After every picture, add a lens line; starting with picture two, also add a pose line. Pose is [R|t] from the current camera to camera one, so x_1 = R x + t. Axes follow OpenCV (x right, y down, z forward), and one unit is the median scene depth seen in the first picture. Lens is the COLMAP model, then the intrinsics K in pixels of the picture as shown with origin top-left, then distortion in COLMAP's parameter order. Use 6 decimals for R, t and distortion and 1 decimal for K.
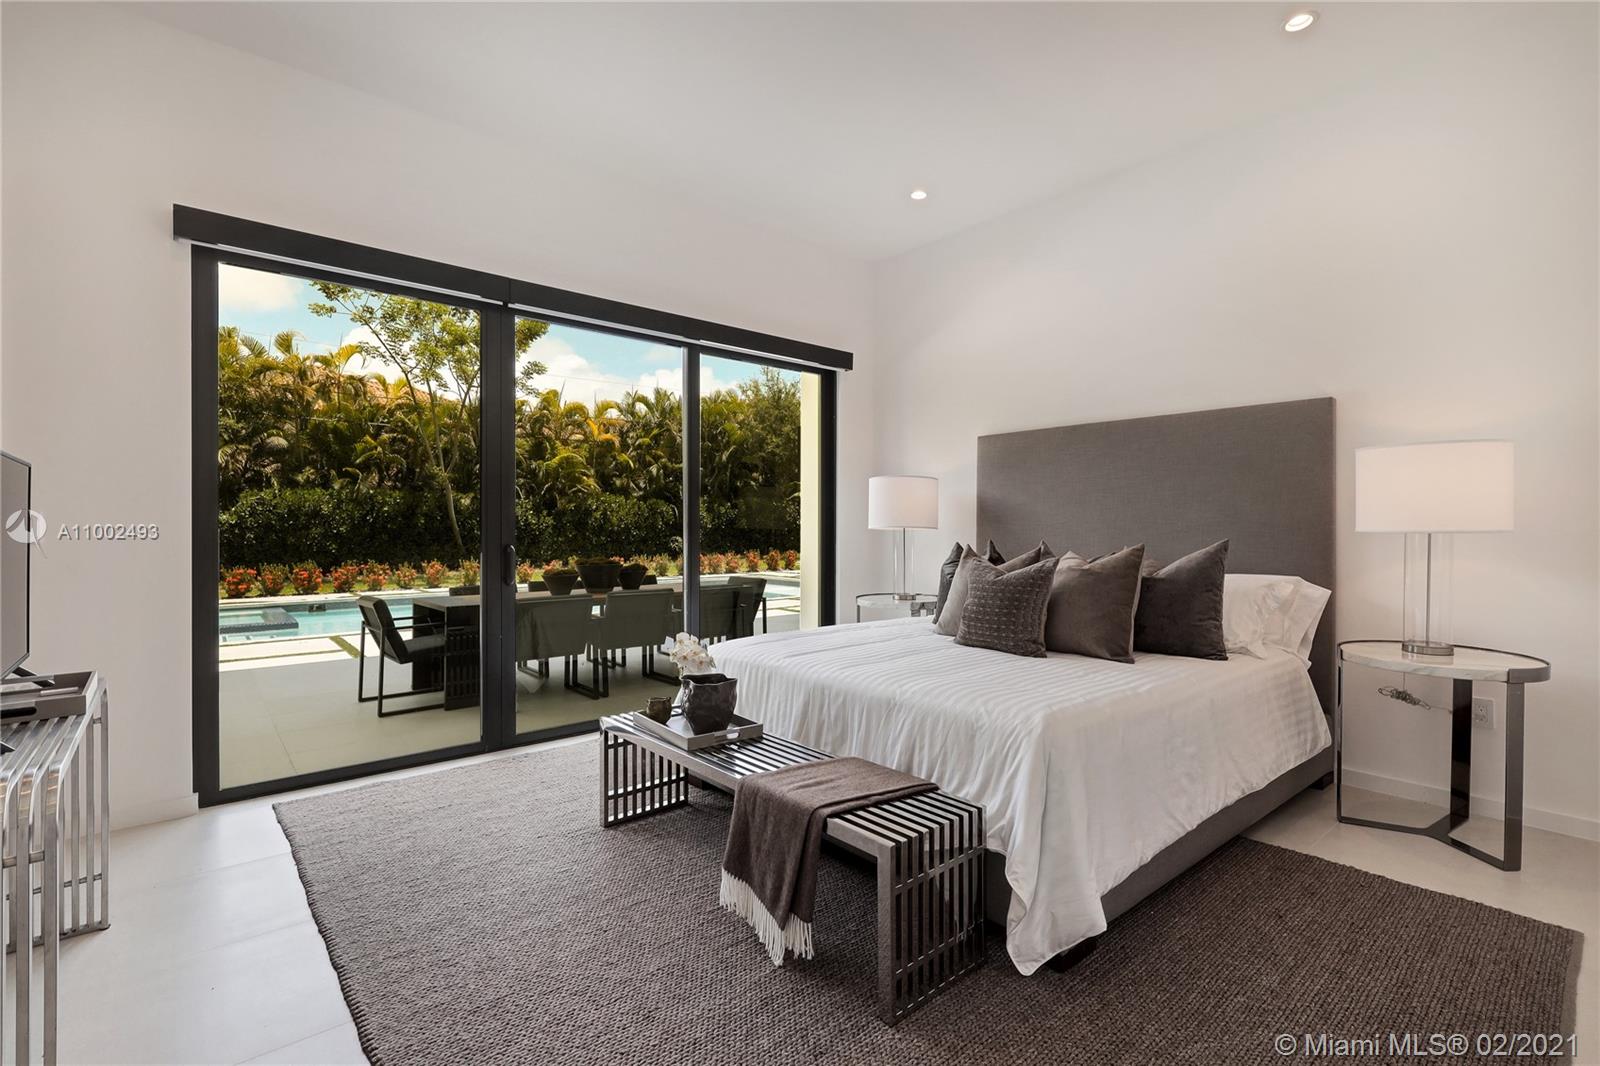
lens RADIAL K [[725.9, 0, 804.5], [0, 725.9, 529.7], [0, 0, 1]] dist [-0.001888, 0.000880]
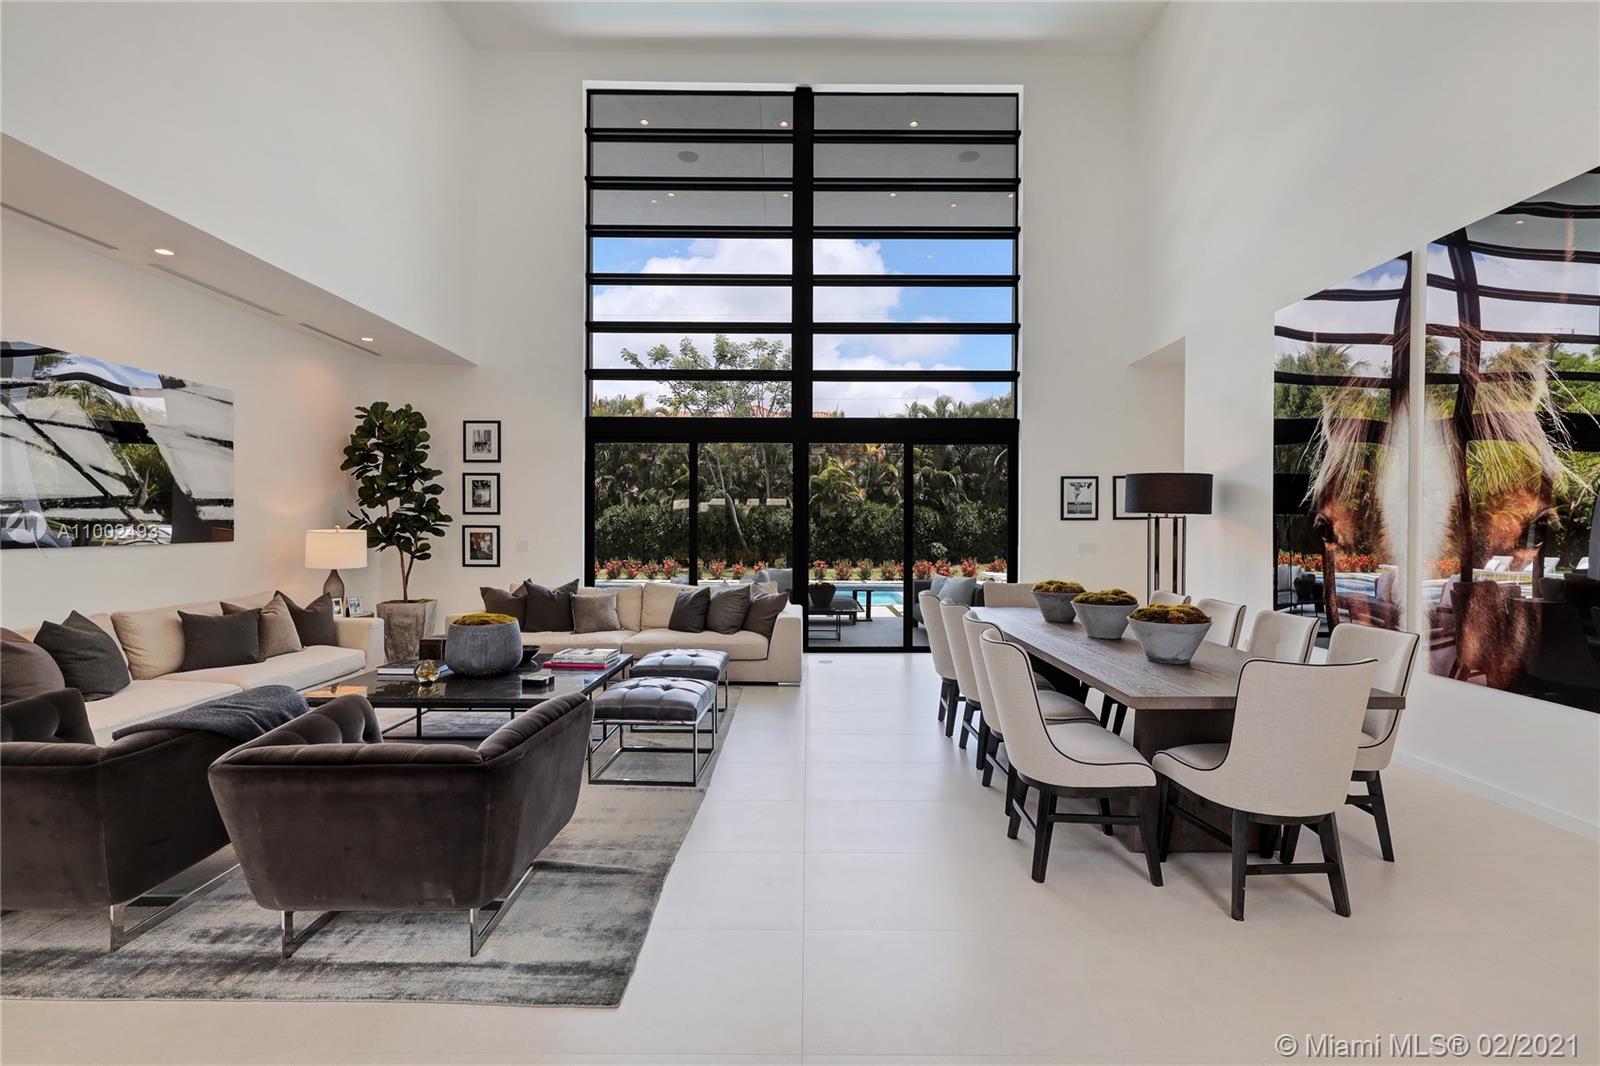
lens RADIAL K [[725.9, 0, 803.5], [0, 725.9, 532.8], [0, 0, 1]] dist [-0.001888, 0.000880]
pose [[0.745000, 0.010337, -0.666985, 0.399779], [-0.006484, 0.999945, 0.008254, -0.012379], [0.667033, -0.001825, 0.745026, 0.126079]]
